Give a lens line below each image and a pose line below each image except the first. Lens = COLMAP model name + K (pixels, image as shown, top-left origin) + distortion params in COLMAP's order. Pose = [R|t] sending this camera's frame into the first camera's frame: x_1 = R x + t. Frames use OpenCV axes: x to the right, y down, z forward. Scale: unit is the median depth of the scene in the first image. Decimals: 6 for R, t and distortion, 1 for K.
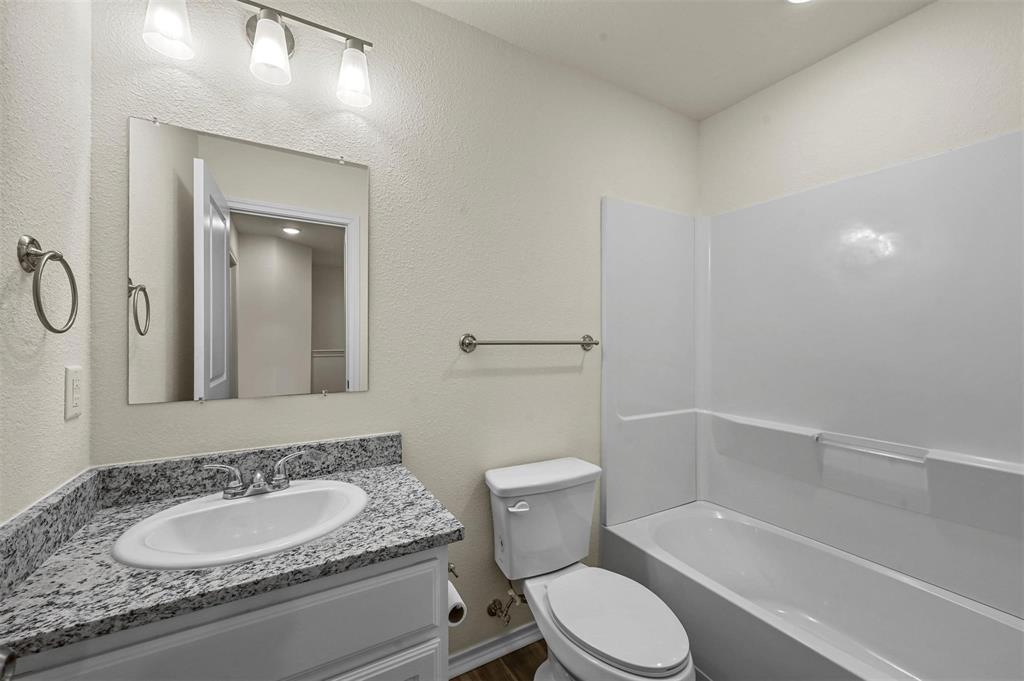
lens RADIAL K [[402.2, 0, 512.0], [0, 402.2, 340.5], [0, 0, 1]] dist [0.012912, -0.000025]
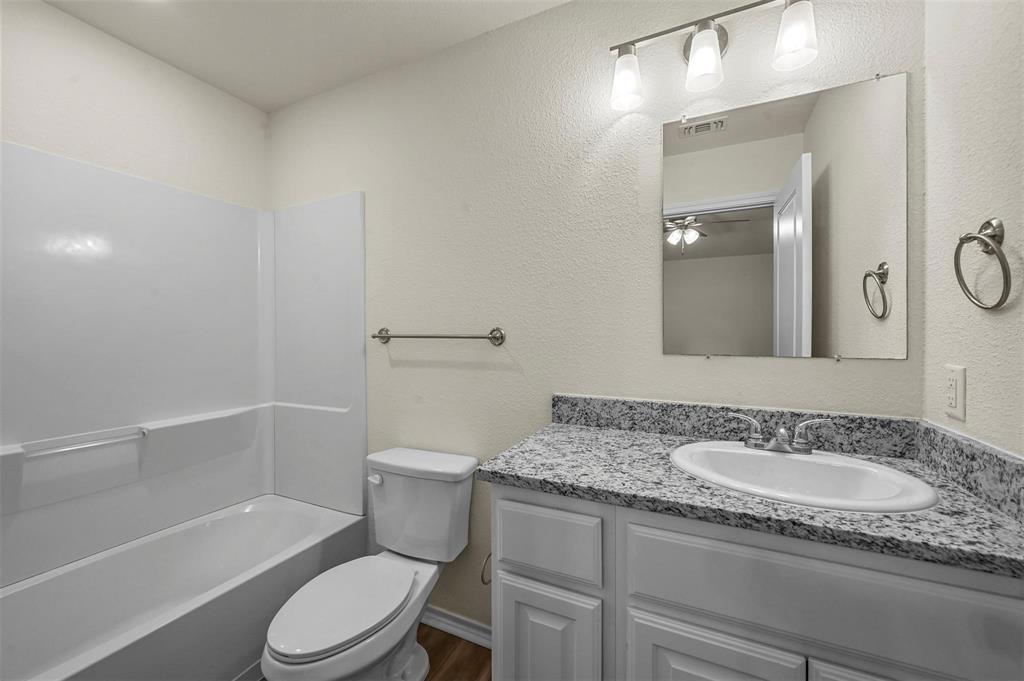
lens RADIAL K [[407.4, 0, 512.4], [0, 407.4, 336.4], [0, 0, 1]] dist [-0.001156, -0.000082]
pose [[0.571453, 0.006806, -0.820607, 0.969010], [-0.004889, 0.999976, 0.004889, 0.000366], [0.820620, 0.001218, 0.571473, 0.546456]]
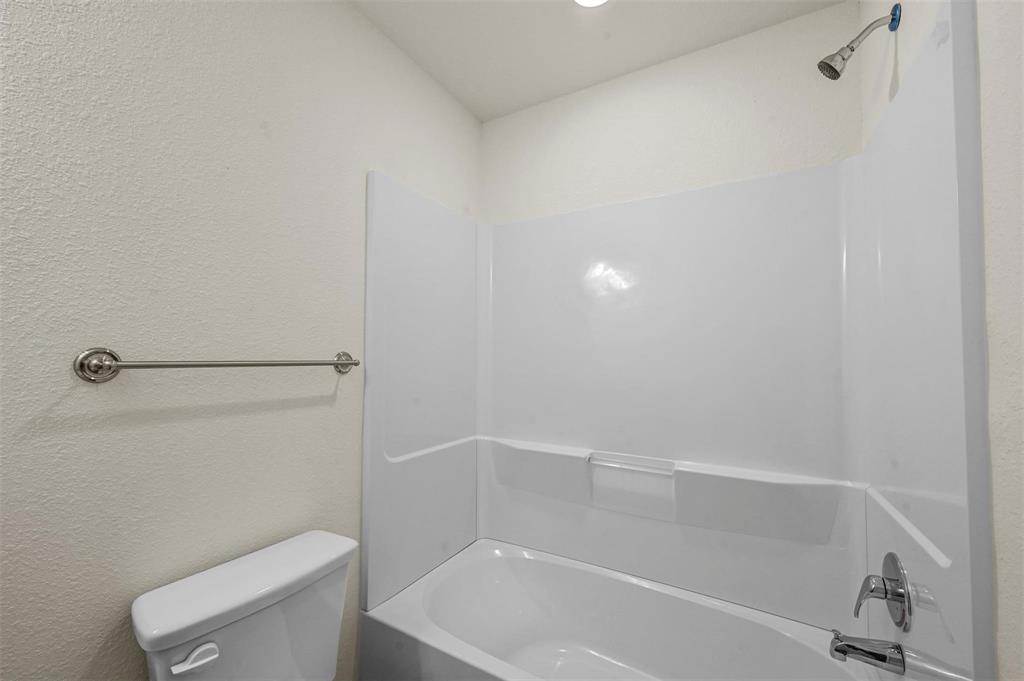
lens RADIAL K [[402.2, 0, 512.0], [0, 402.2, 340.5], [0, 0, 1]] dist [0.012912, -0.000025]
pose [[0.861197, 0.023517, 0.507727, 0.082997], [-0.001112, 0.999014, -0.044387, -0.002894], [-0.508270, 0.037661, 0.860374, 0.234577]]
